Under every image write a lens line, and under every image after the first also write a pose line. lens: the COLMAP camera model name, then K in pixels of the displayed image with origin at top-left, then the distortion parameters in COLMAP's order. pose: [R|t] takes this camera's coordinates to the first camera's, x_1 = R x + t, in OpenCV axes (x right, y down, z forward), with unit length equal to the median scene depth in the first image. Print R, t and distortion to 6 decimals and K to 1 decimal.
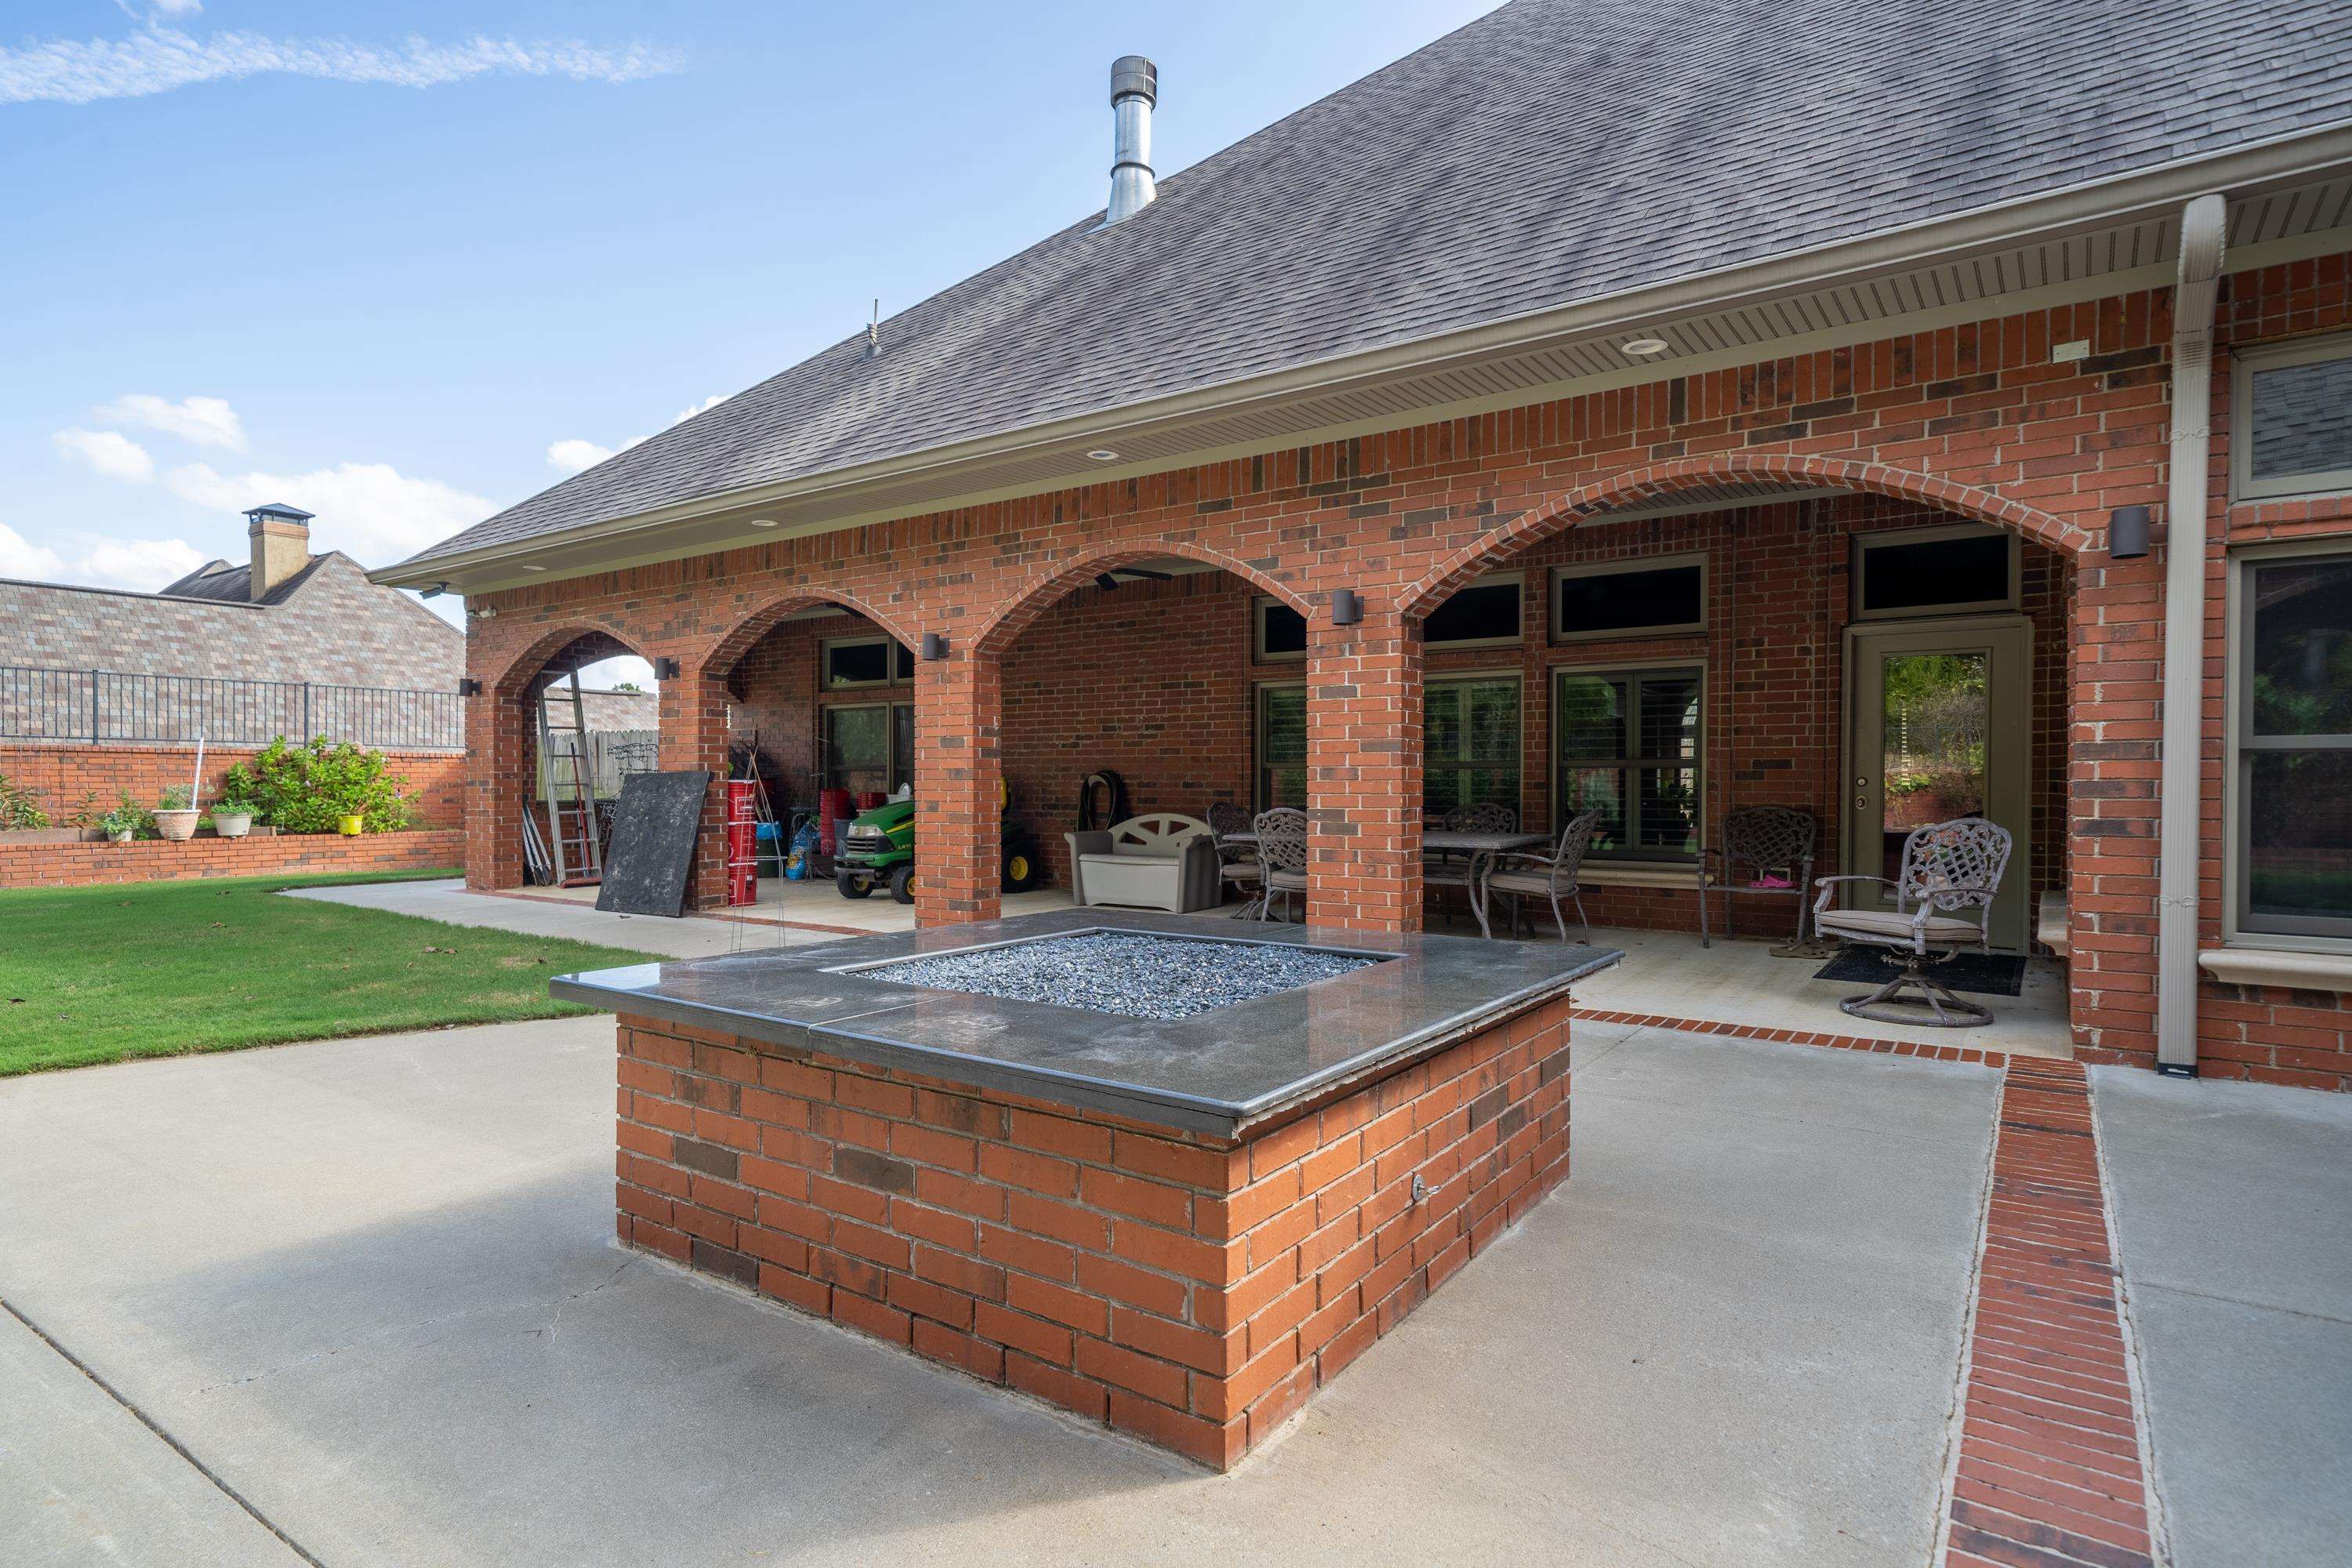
lens RADIAL K [[1225.8, 0, 1176.0], [0, 1225.8, 784.0], [0, 0, 1]] dist [0.000151, 0.000004]
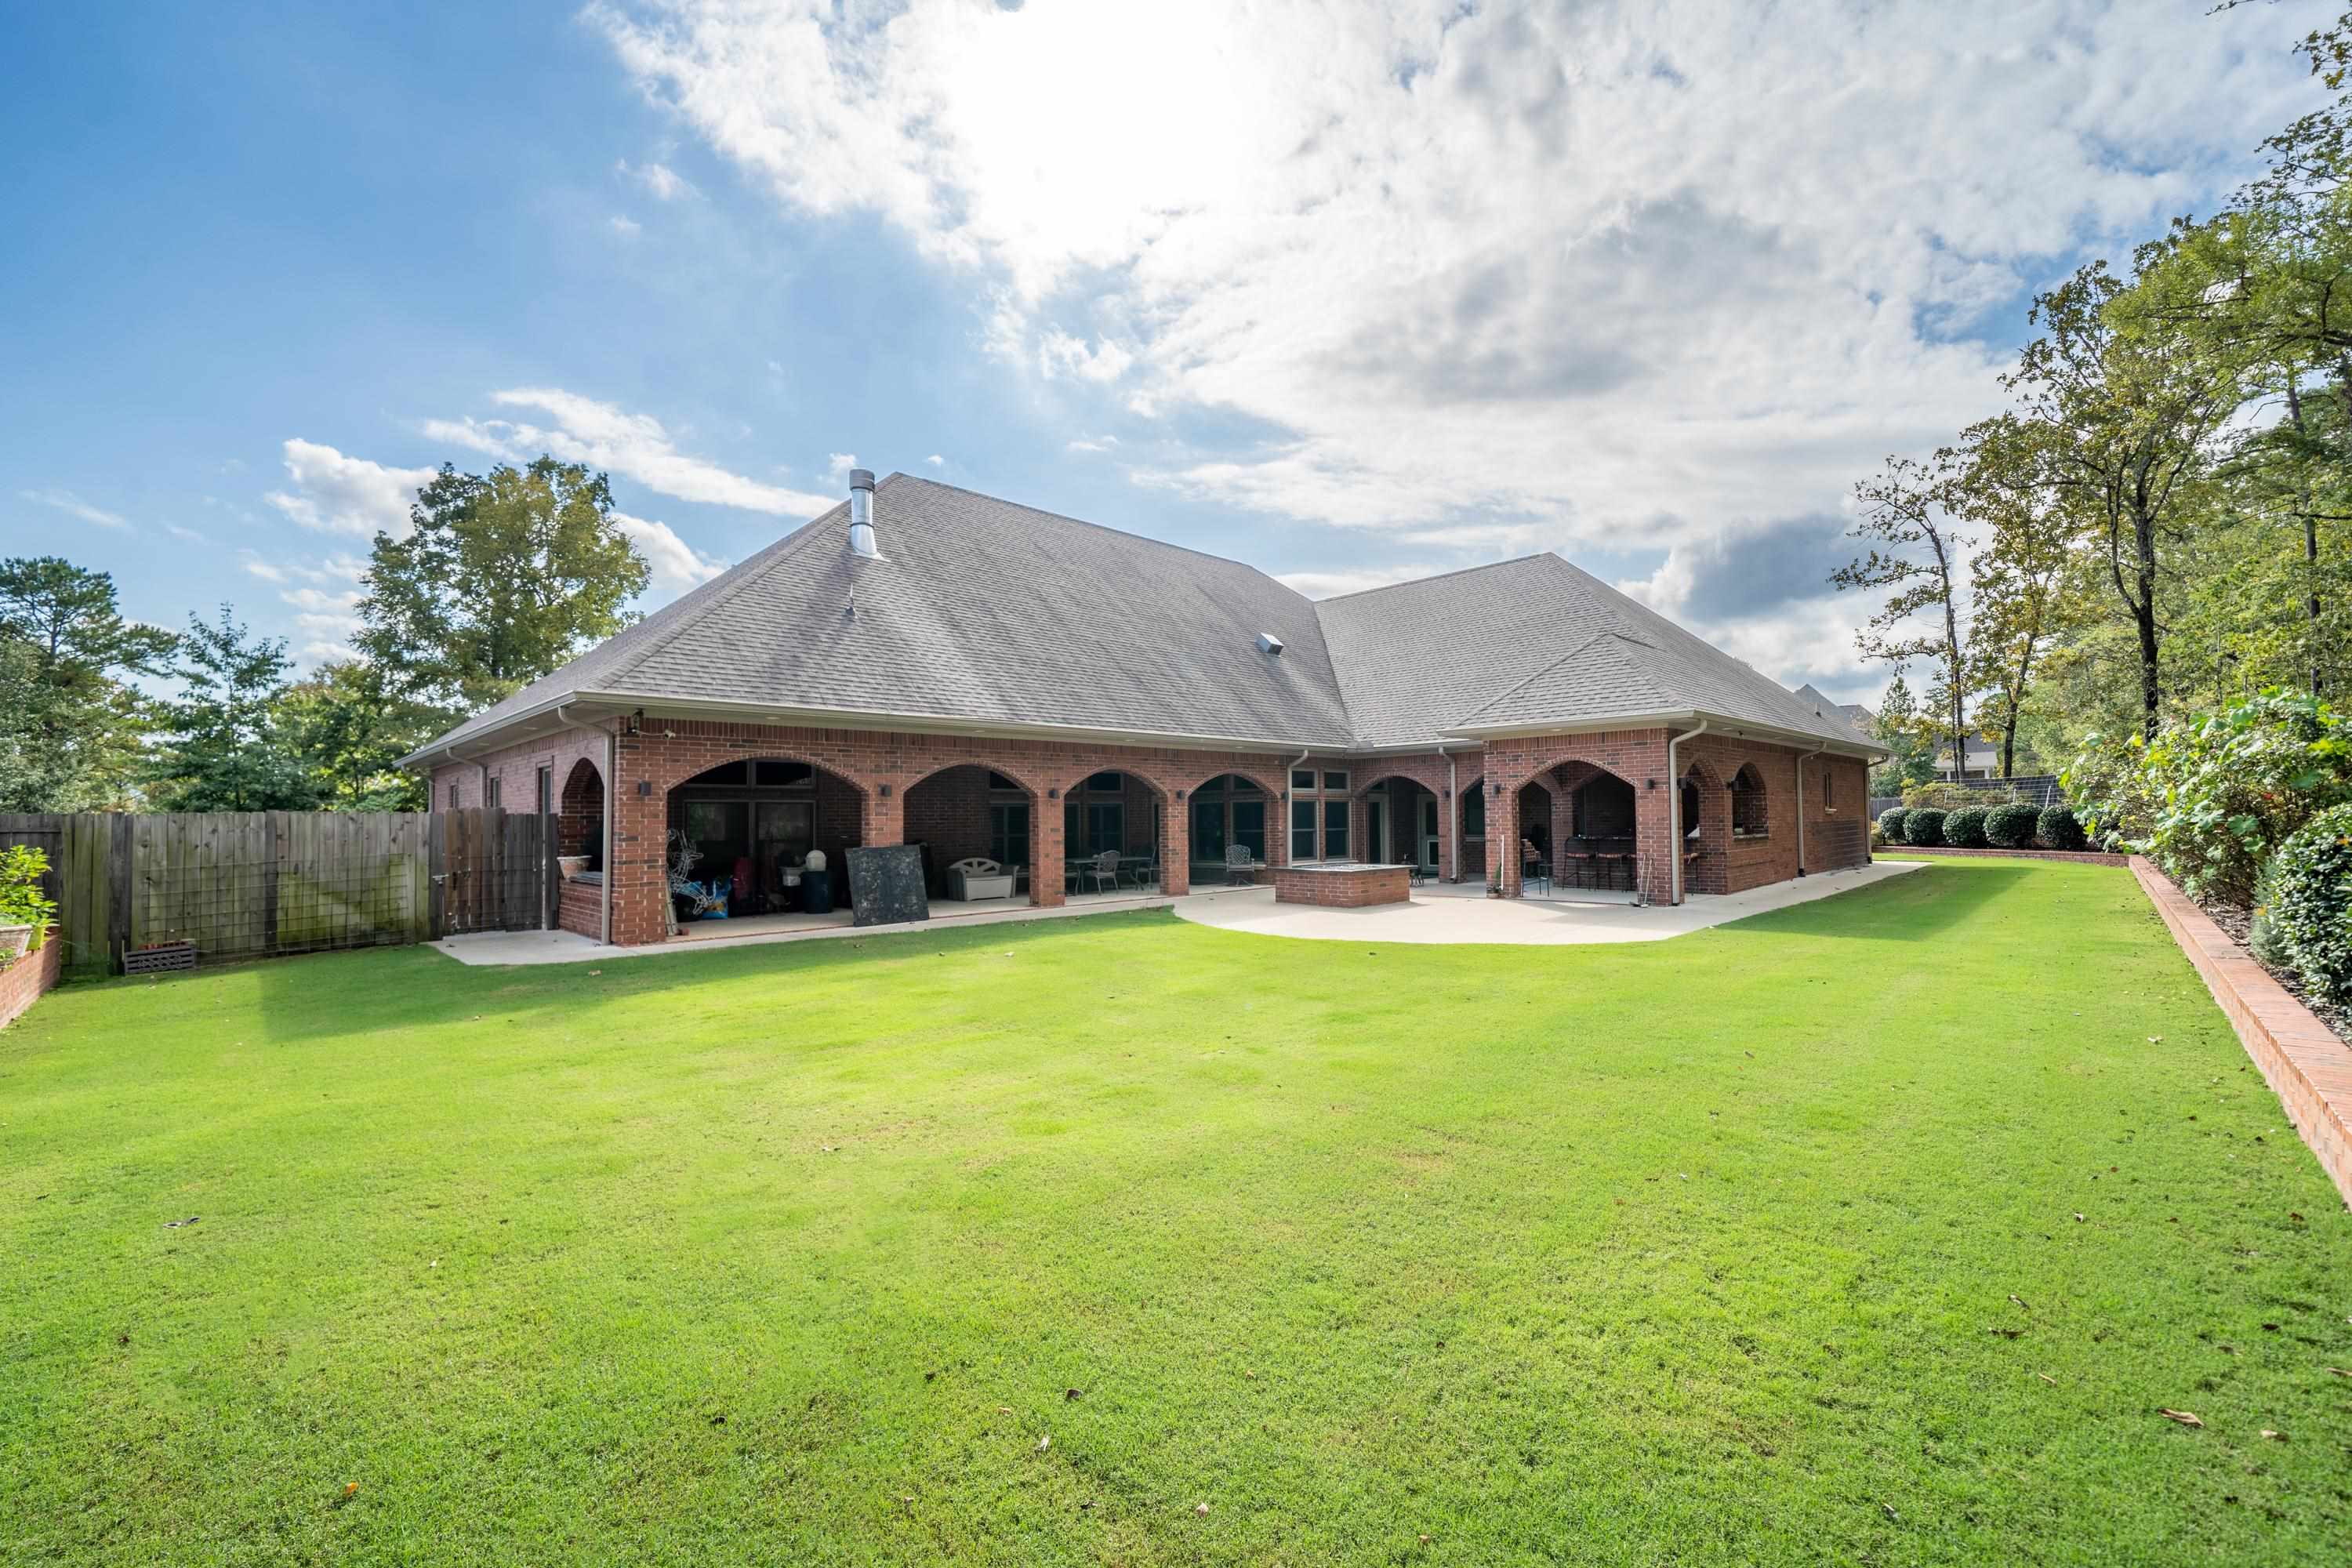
lens RADIAL K [[966.0, 0, 1177.0], [0, 966.0, 794.2], [0, 0, 1]] dist [-0.002075, -0.000369]
pose [[0.176808, 0.021495, 0.984011, -2.166407], [0.015786, 0.999571, -0.024672, -0.056785], [-0.984119, 0.019896, 0.176393, 0.384627]]
